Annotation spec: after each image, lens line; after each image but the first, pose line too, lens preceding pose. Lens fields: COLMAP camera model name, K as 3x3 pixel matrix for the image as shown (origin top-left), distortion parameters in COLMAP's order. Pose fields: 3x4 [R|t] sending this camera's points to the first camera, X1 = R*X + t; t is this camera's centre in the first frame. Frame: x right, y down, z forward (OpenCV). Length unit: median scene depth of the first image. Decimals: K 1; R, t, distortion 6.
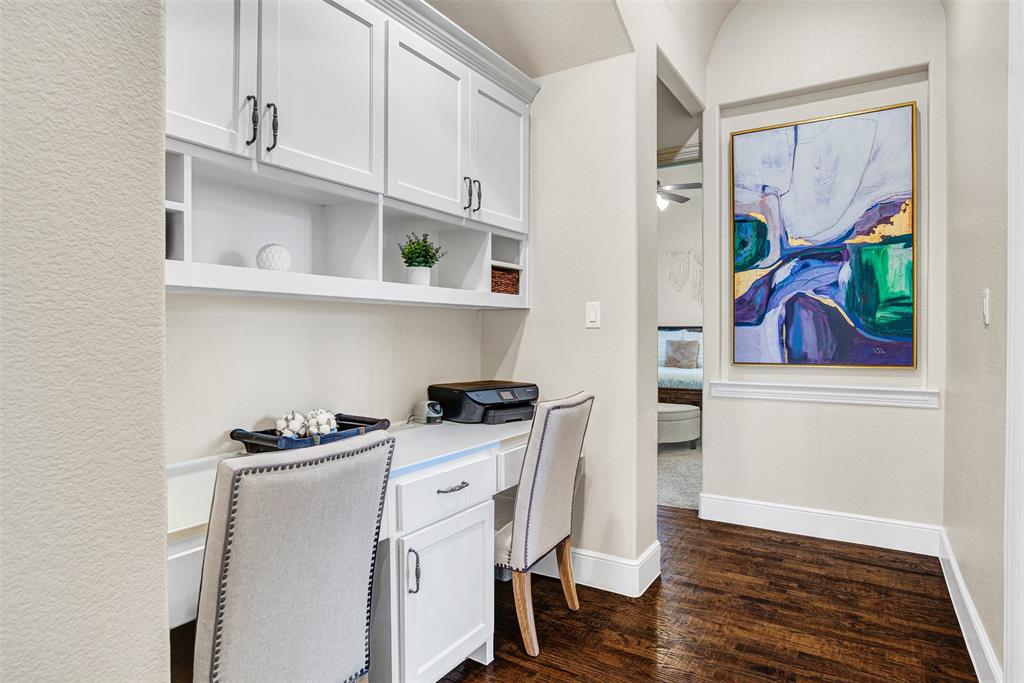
lens RADIAL K [[584.6, 0, 513.3], [0, 584.6, 339.0], [0, 0, 1]] dist [-0.032624, -0.000797]
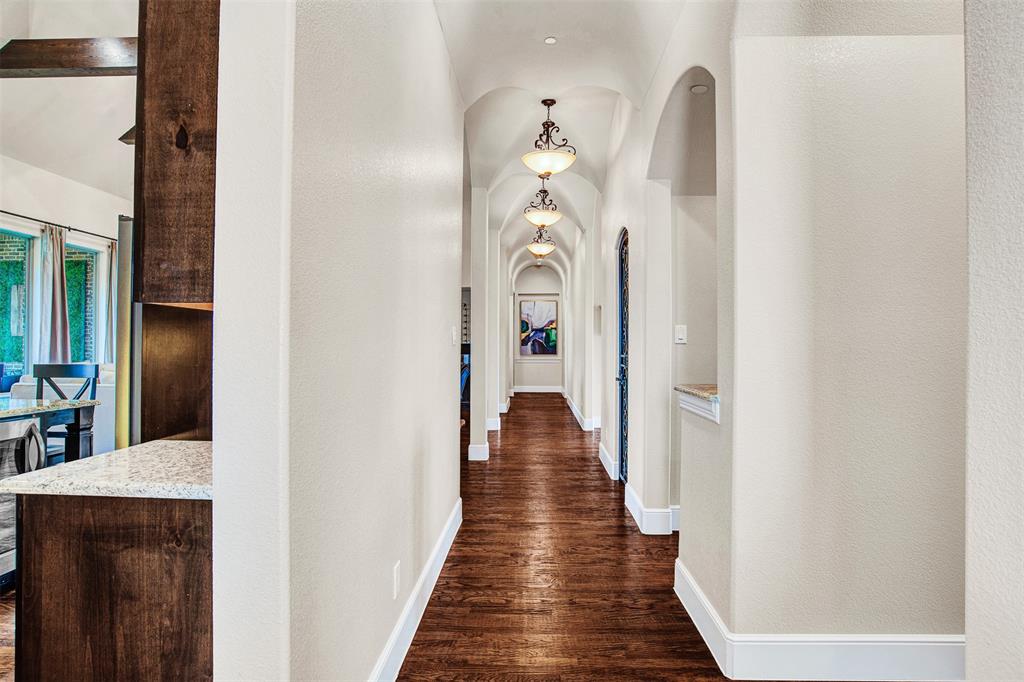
lens RADIAL K [[536.7, 0, 510.8], [0, 536.7, 337.2], [0, 0, 1]] dist [-0.037197, 0.006040]
pose [[0.873213, 0.004917, 0.487315, -1.703905], [0.003243, 0.999868, -0.015899, -0.025250], [-0.487329, 0.015463, 0.873082, -2.549484]]
